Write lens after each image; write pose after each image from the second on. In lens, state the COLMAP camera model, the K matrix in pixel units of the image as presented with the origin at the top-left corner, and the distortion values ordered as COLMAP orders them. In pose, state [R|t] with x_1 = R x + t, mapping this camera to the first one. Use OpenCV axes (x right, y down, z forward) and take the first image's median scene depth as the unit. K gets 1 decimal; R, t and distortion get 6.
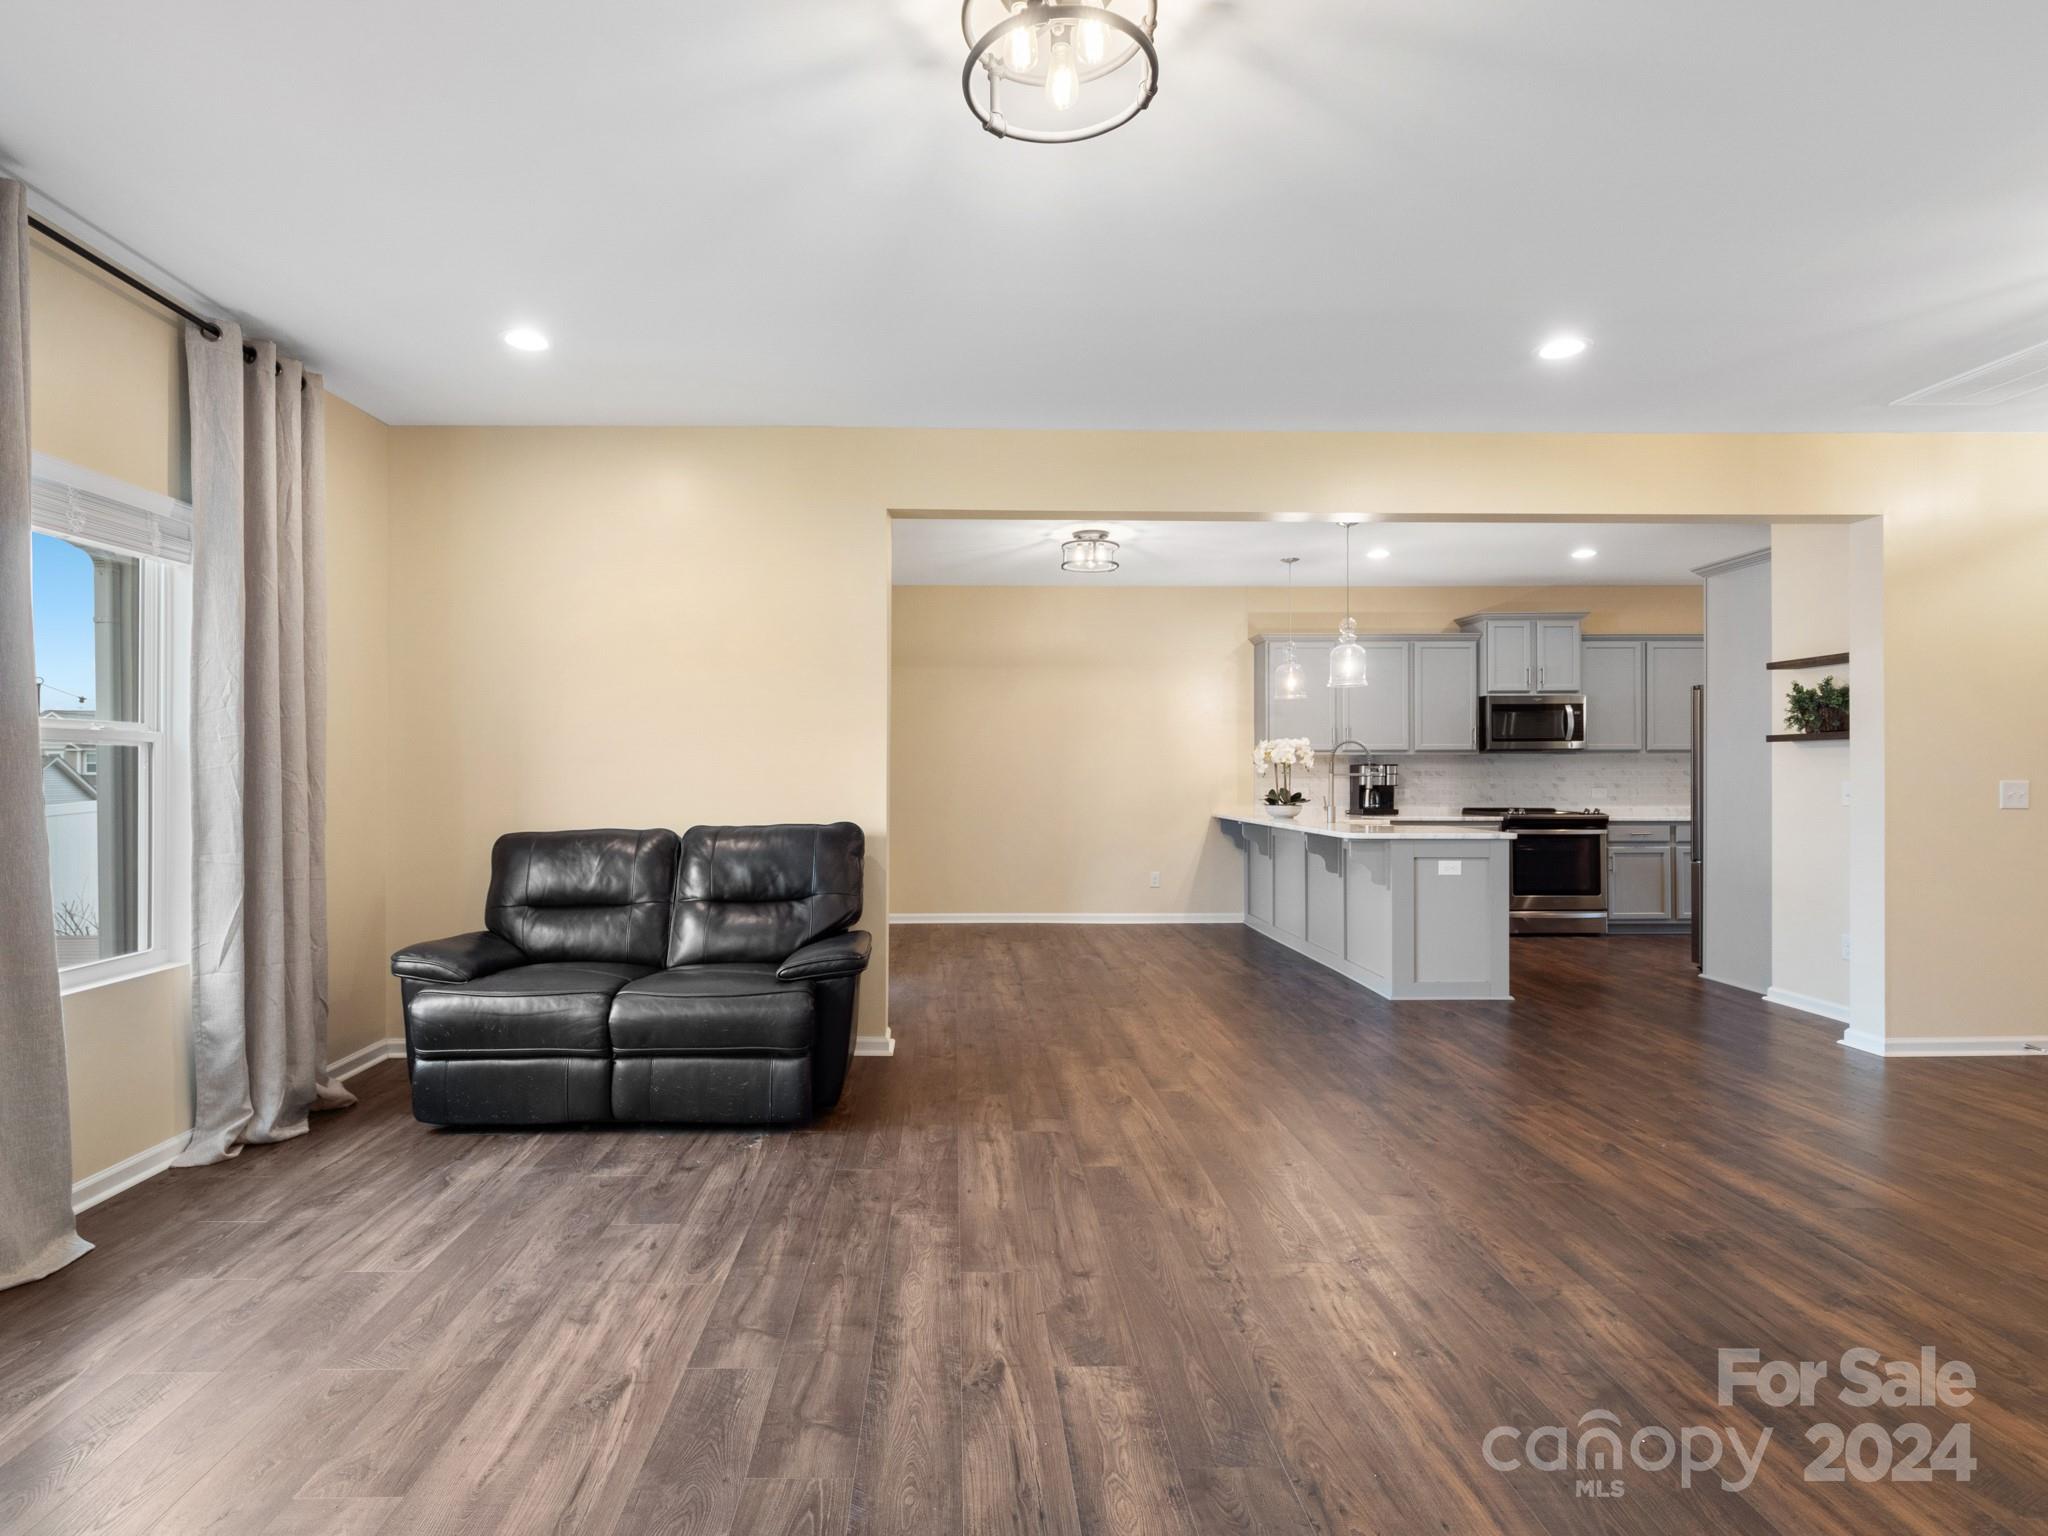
lens RADIAL K [[1009.5, 0, 965.4], [0, 1009.5, 786.3], [0, 0, 1]] dist [0.001812, -0.005629]
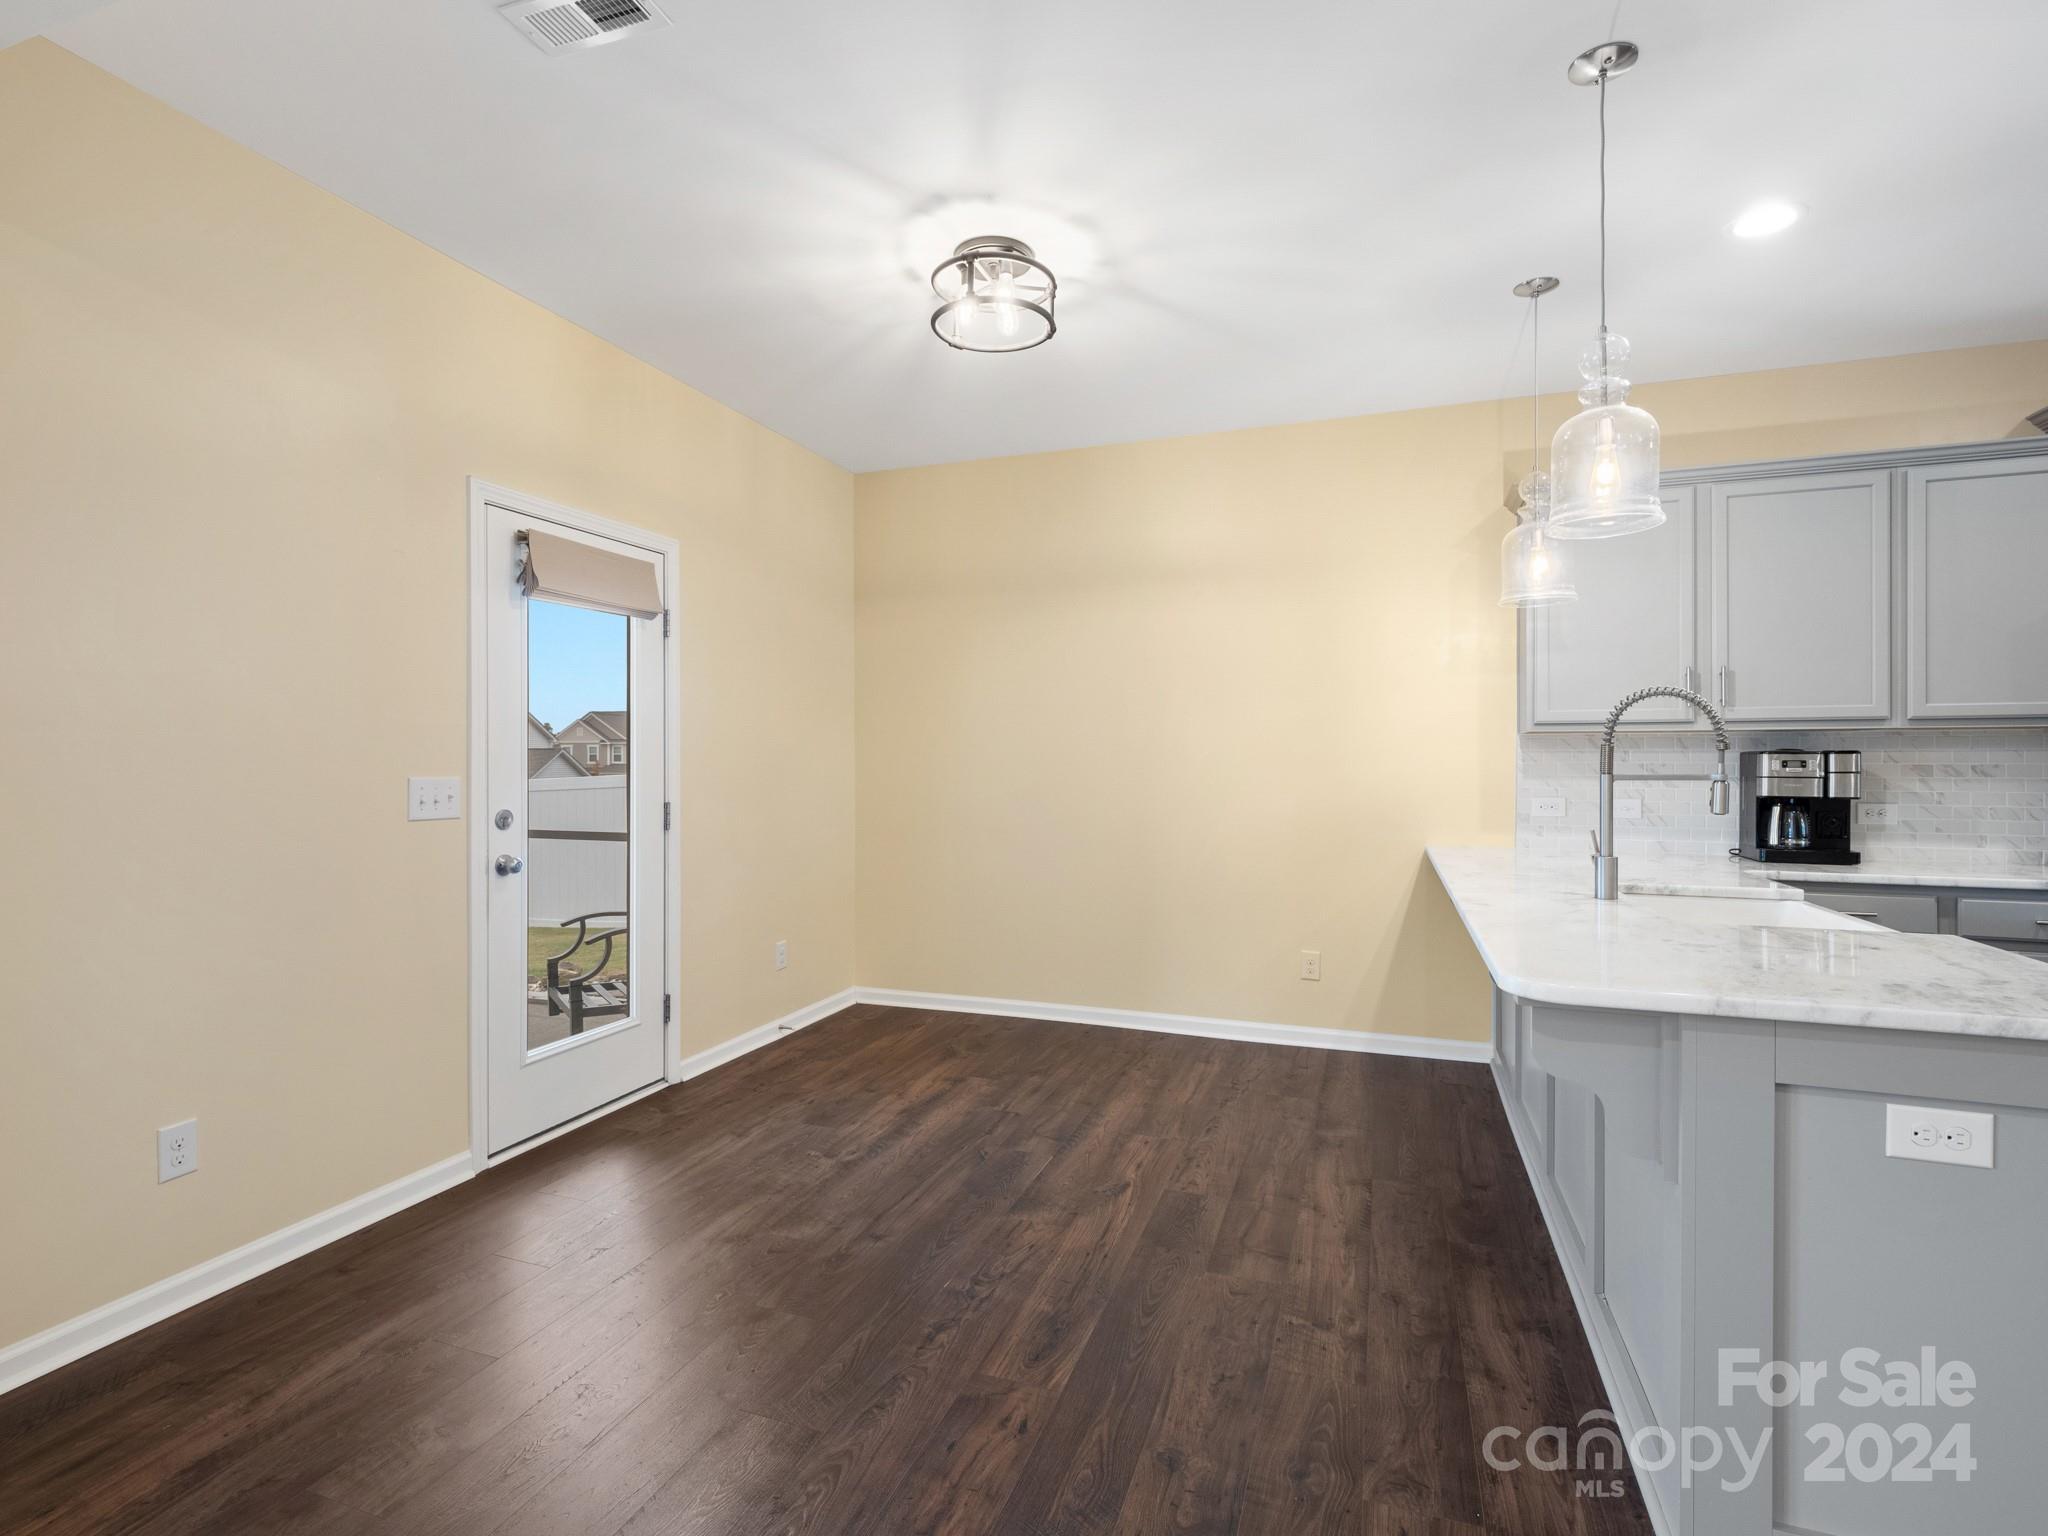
lens RADIAL K [[1009.5, 0, 1030.9], [0, 1009.5, 770.7], [0, 0, 1]] dist [0.001812, -0.005629]
pose [[0.936165, 0.003651, -0.351541, 0.404082], [-0.005034, 0.999983, -0.003020, -0.016100], [0.351524, 0.004597, 0.936168, 0.759943]]
